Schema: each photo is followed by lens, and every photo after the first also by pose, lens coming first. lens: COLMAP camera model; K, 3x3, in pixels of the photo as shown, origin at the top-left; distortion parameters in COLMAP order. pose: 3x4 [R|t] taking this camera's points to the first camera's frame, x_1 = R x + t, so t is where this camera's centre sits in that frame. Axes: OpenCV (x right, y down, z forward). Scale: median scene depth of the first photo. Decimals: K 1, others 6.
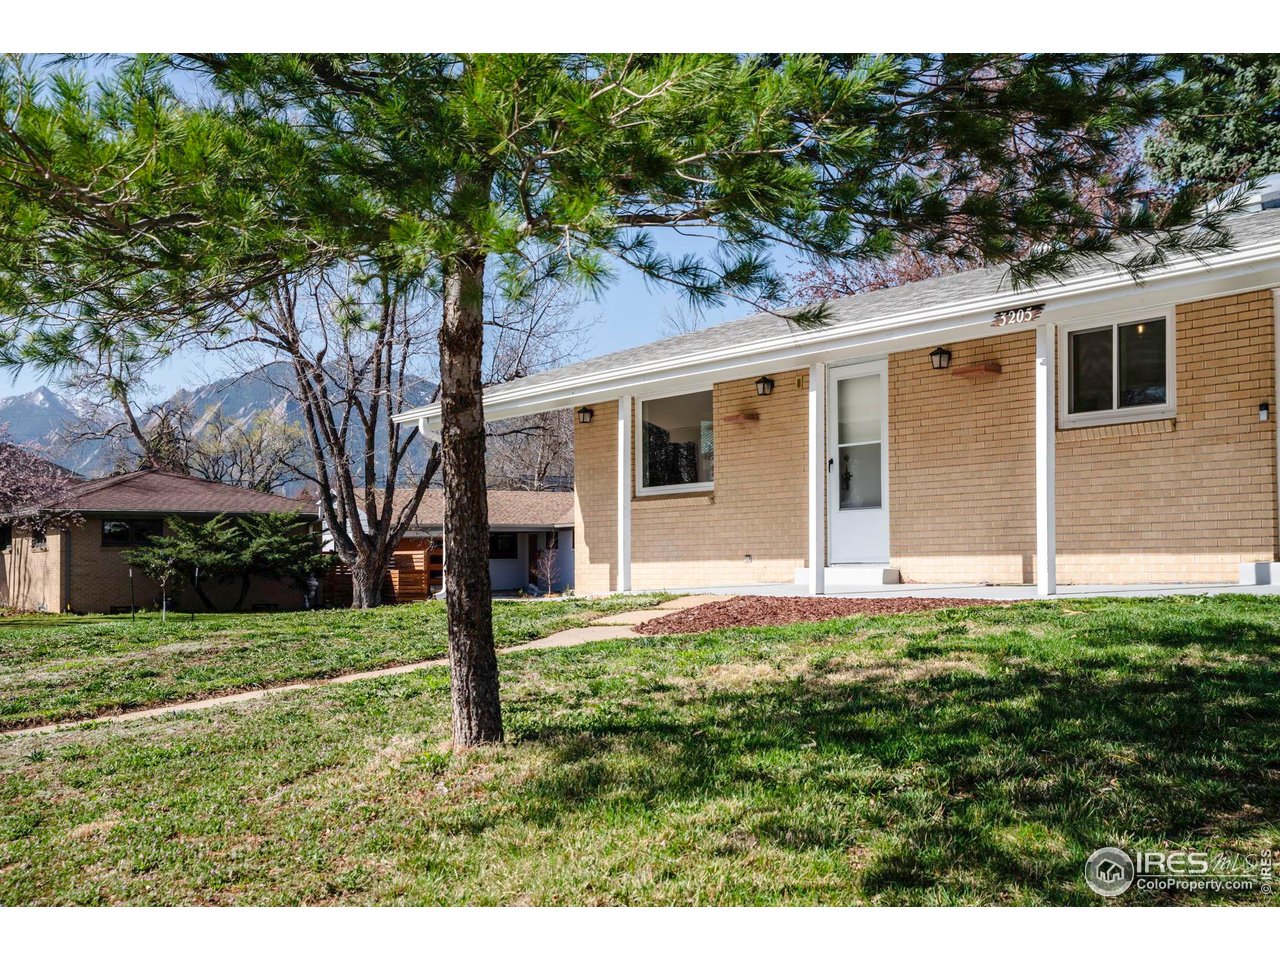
lens RADIAL K [[1583.6, 0, 640.0], [0, 1583.6, 480.0], [0, 0, 1]] dist [0.047818, -0.001795]
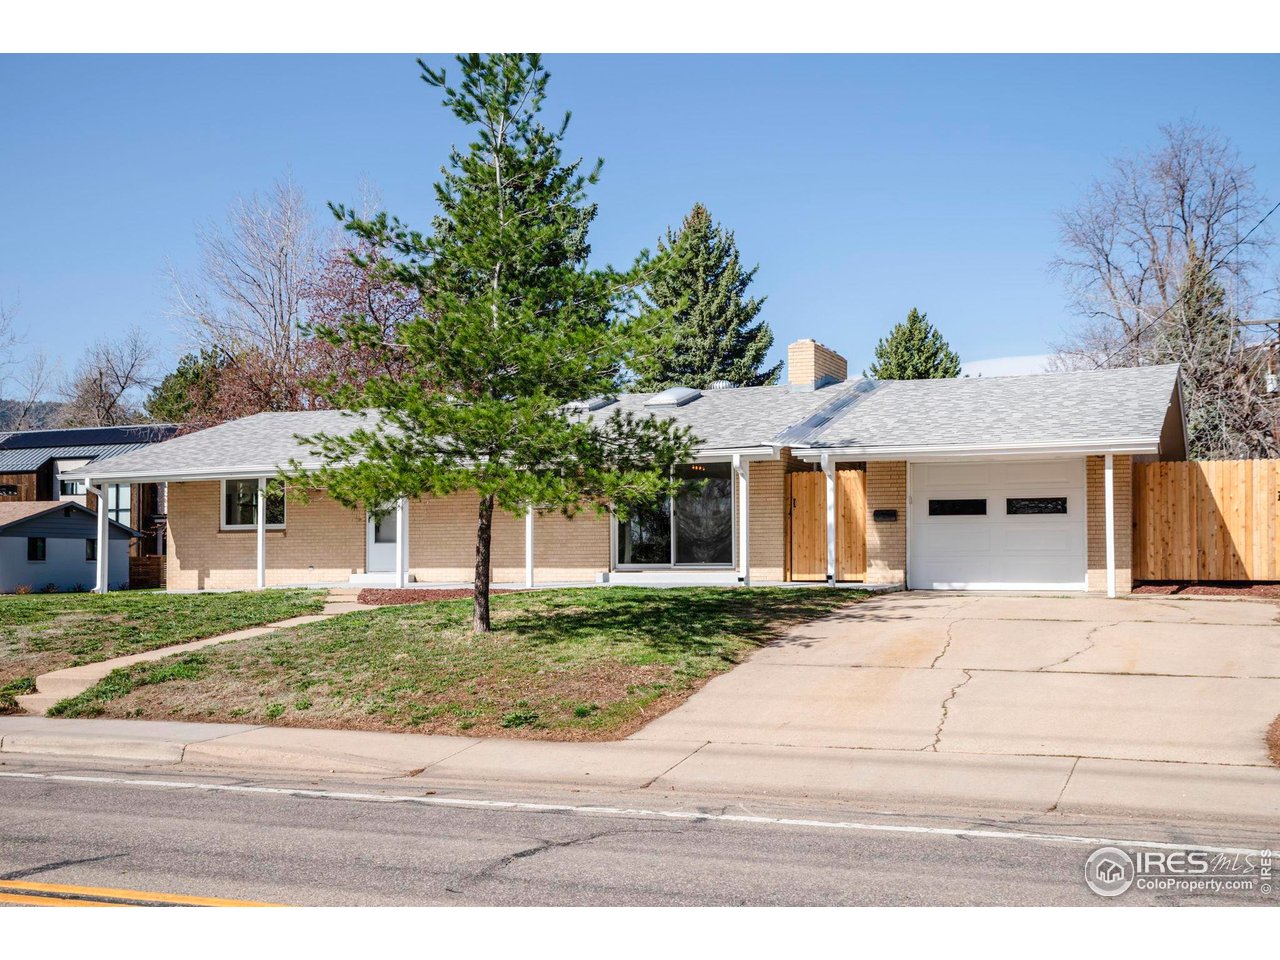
lens RADIAL K [[1422.0, 0, 640.0], [0, 1422.0, 480.0], [0, 0, 1]] dist [0.006653, 0.003648]
pose [[0.843221, 0.038621, 0.536179, -0.515493], [-0.034882, 0.999245, -0.017118, -0.037665], [-0.536435, -0.004269, 0.843931, -0.589837]]
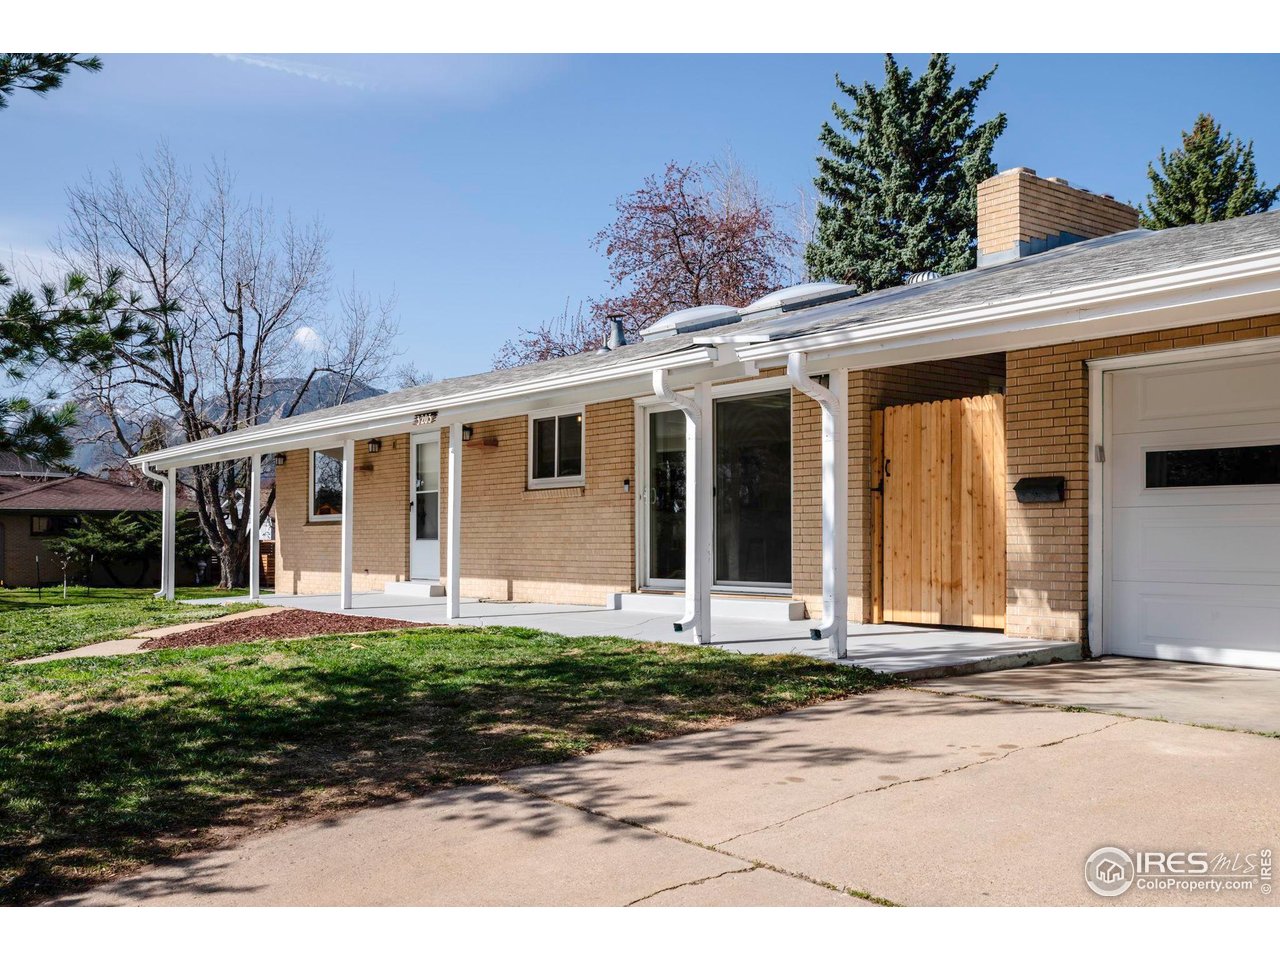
lens RADIAL K [[1208.8, 0, 640.0], [0, 1208.8, 480.0], [0, 0, 1]] dist [-0.001055, 0.015506]
pose [[0.997967, 0.011002, 0.062769, 0.251393], [-0.011411, 0.999916, 0.006165, -0.040768], [-0.062696, -0.006868, 0.998009, -0.046521]]
